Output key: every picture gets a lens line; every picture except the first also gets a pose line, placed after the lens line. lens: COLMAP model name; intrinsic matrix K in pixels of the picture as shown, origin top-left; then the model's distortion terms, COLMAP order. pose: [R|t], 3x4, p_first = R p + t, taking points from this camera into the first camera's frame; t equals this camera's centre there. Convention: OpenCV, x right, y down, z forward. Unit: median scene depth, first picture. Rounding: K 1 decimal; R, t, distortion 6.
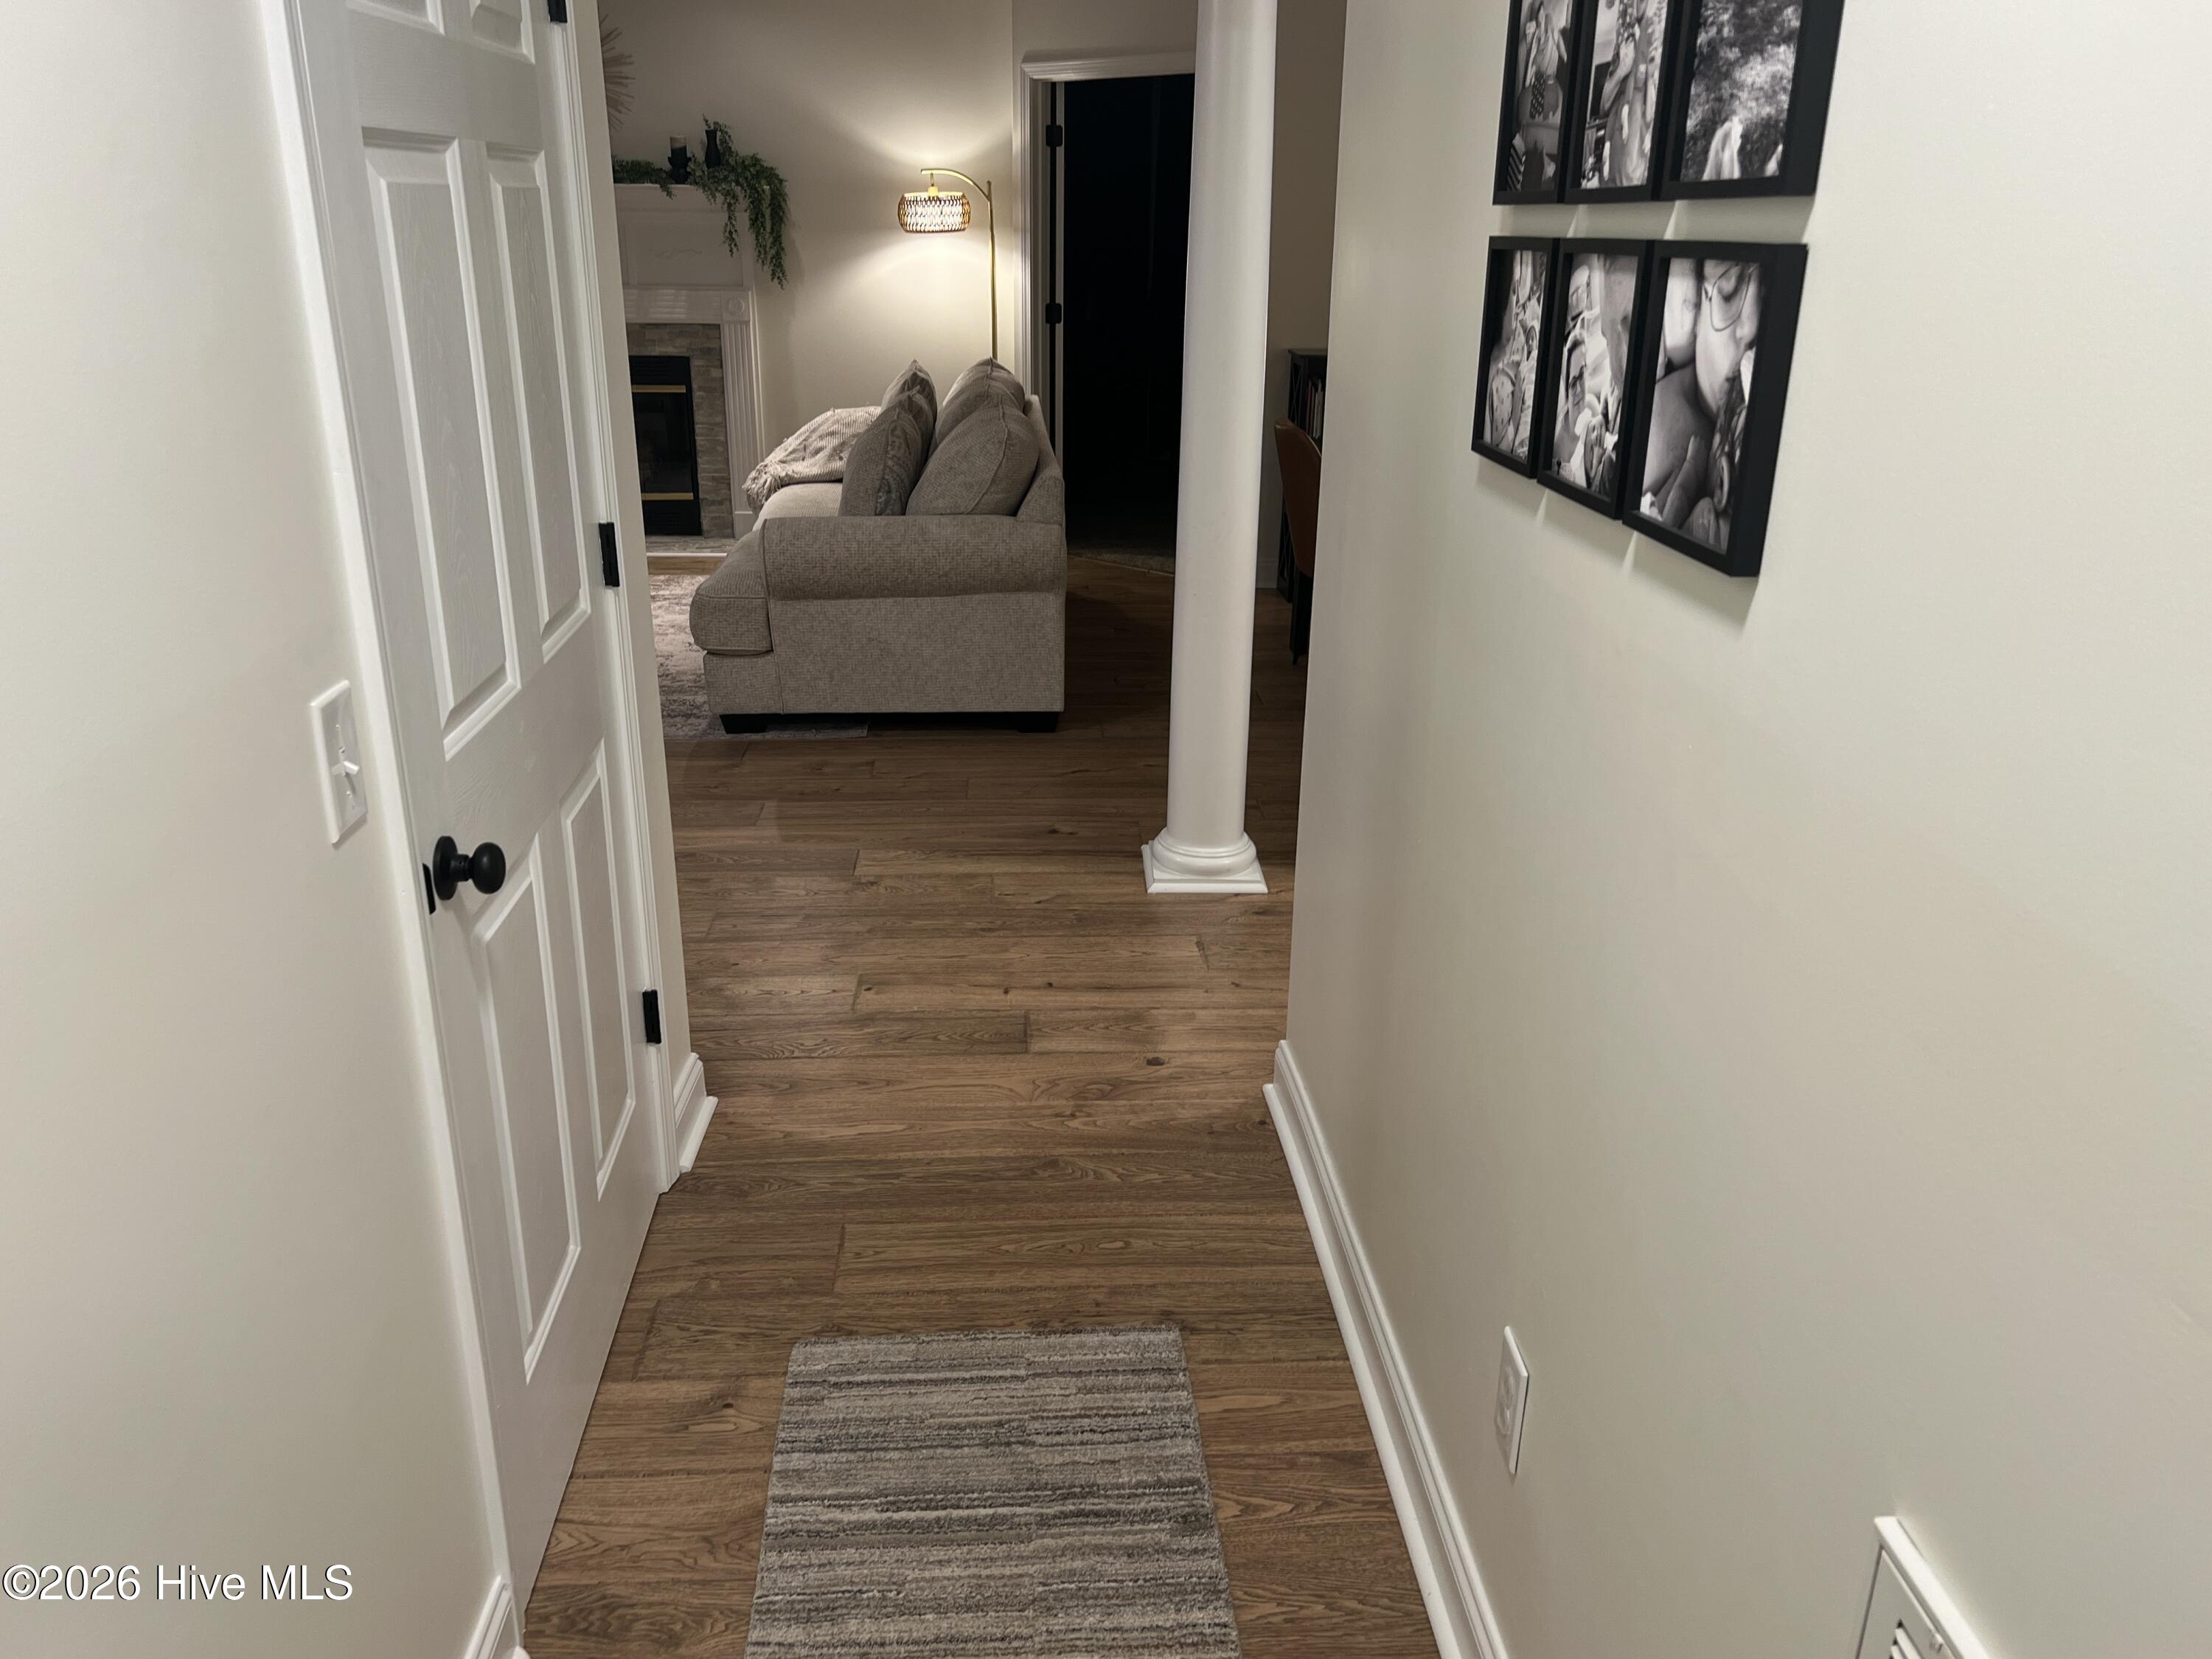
lens RADIAL K [[1674.6, 0, 1091.4], [0, 1674.6, 840.7], [0, 0, 1]] dist [0.059260, -0.069555]
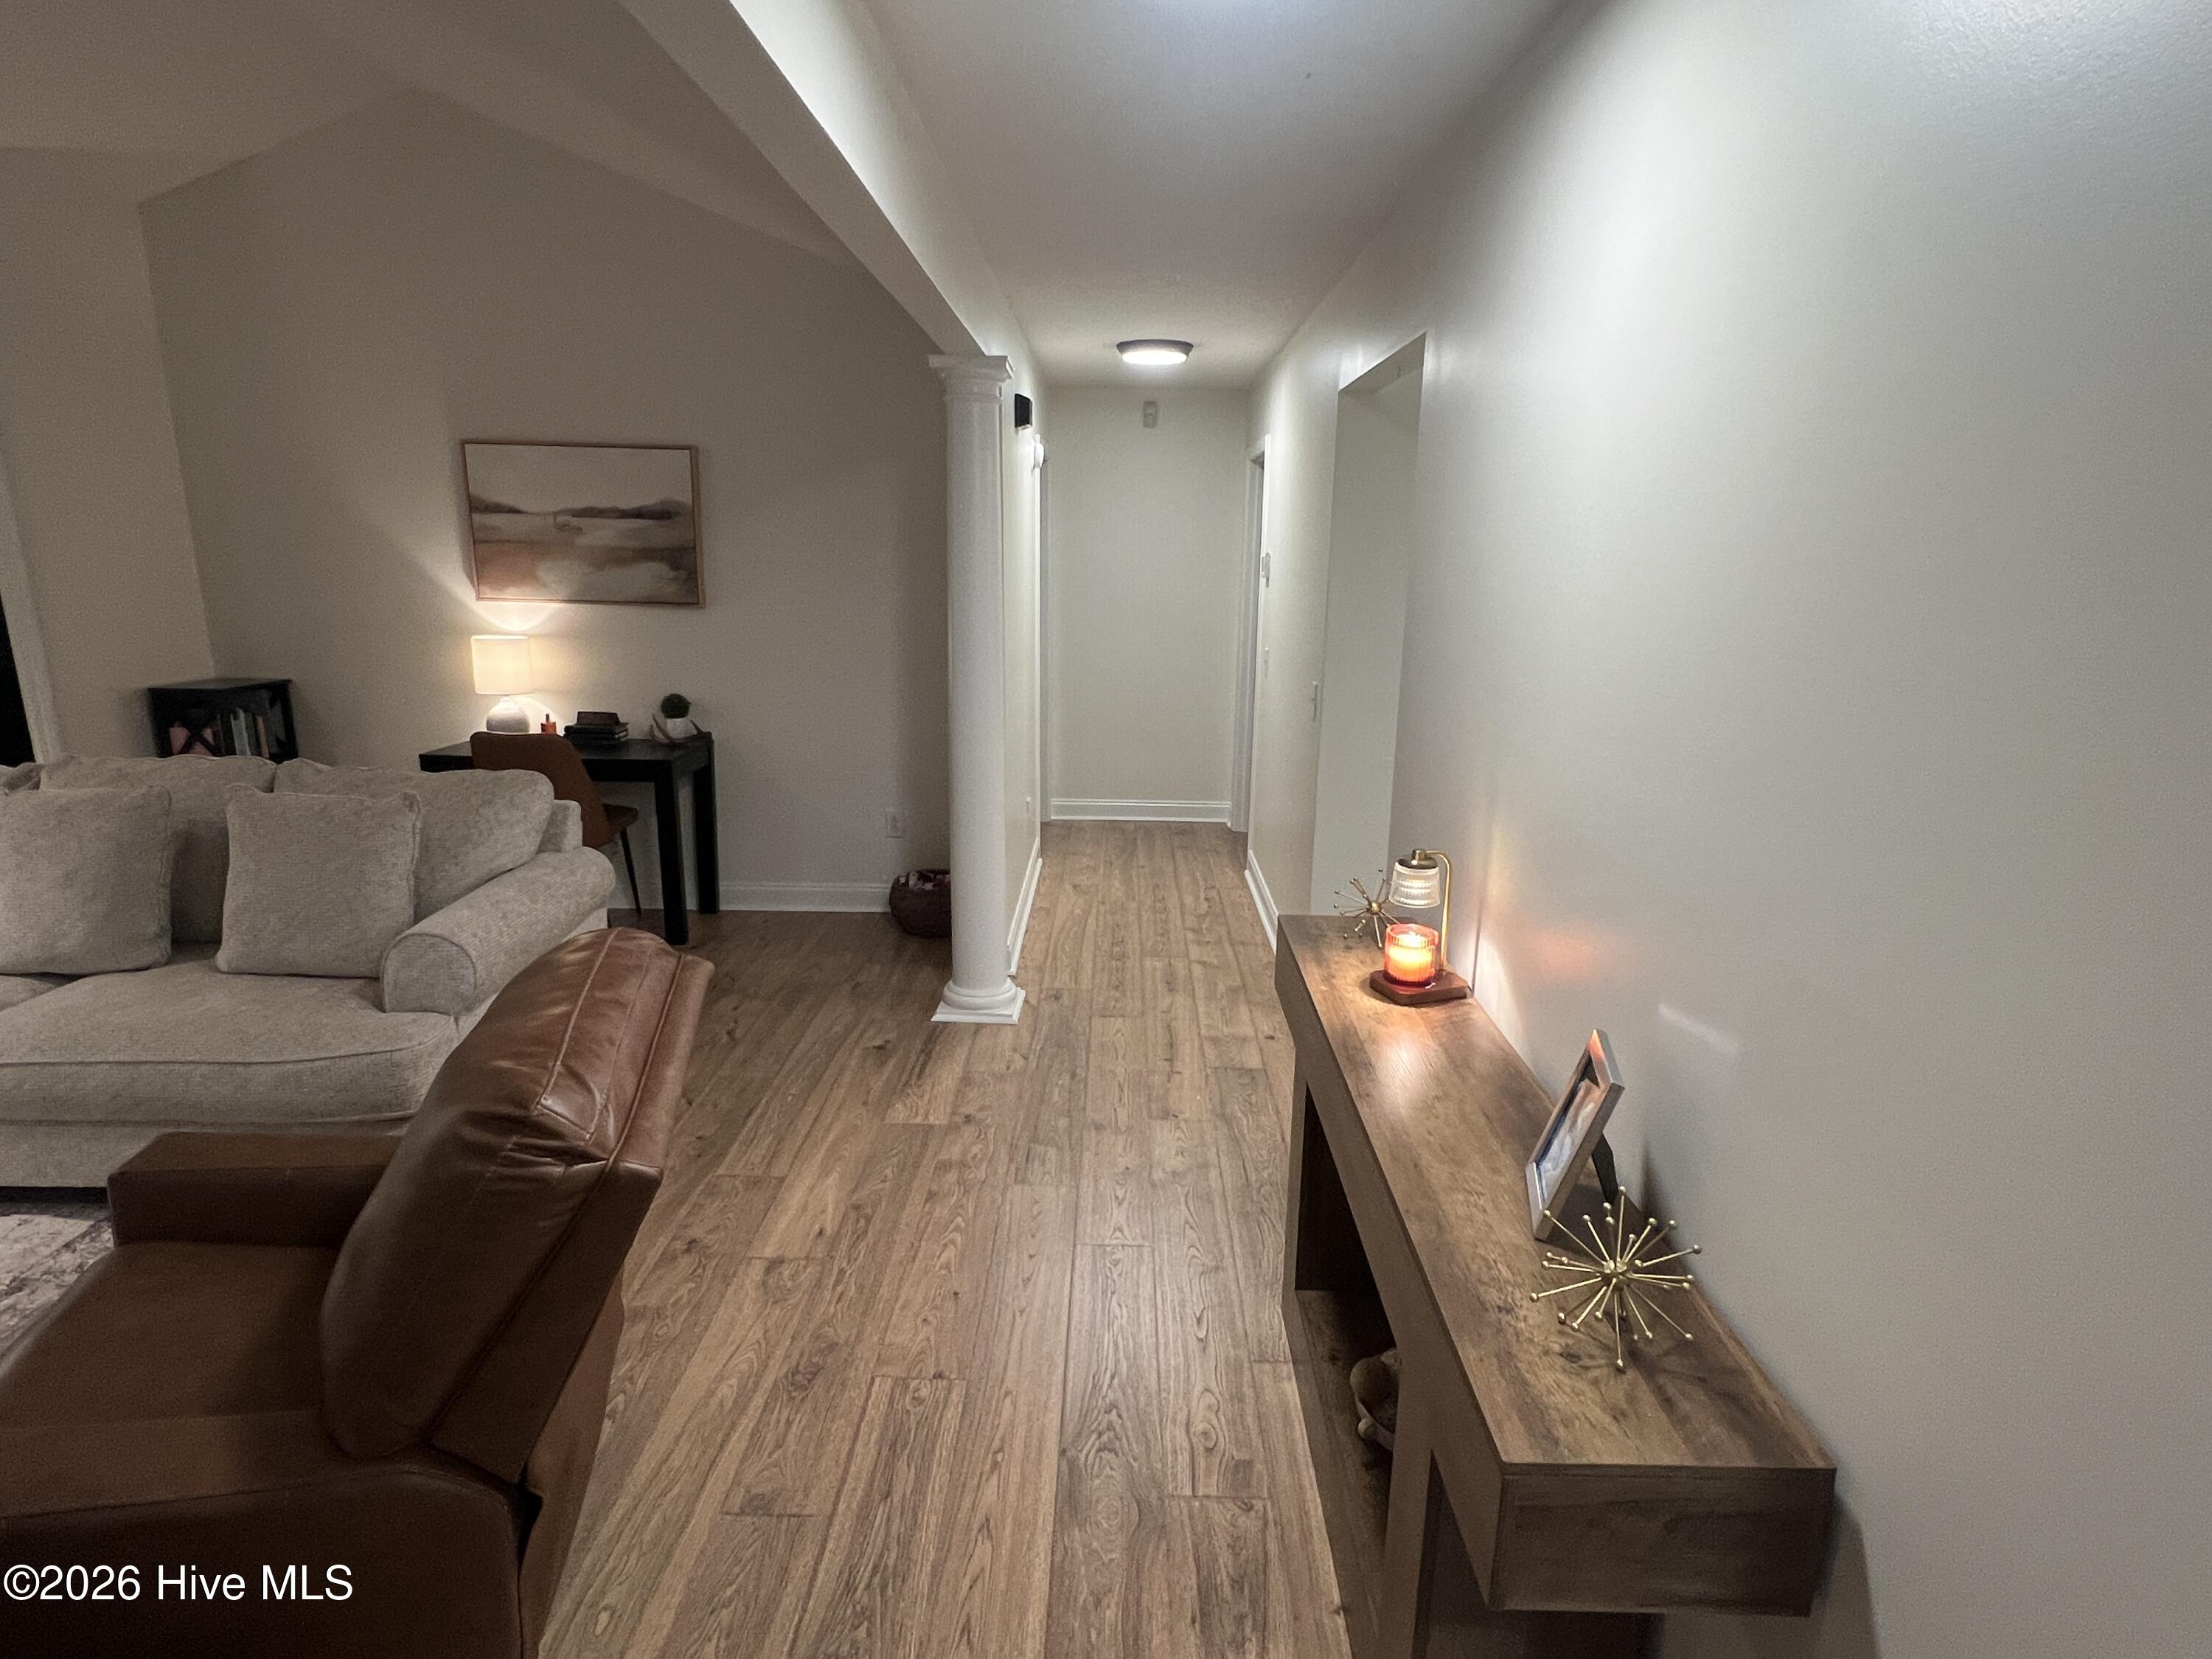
lens RADIAL K [[1175.9, 0, 1101.6], [0, 1175.9, 836.7], [0, 0, 1]] dist [-0.001999, 0.001658]
pose [[0.079384, -0.249086, 0.965222, -0.463212], [0.341984, 0.916320, 0.208340, -0.156564], [-0.936347, 0.313551, 0.157924, 0.385245]]
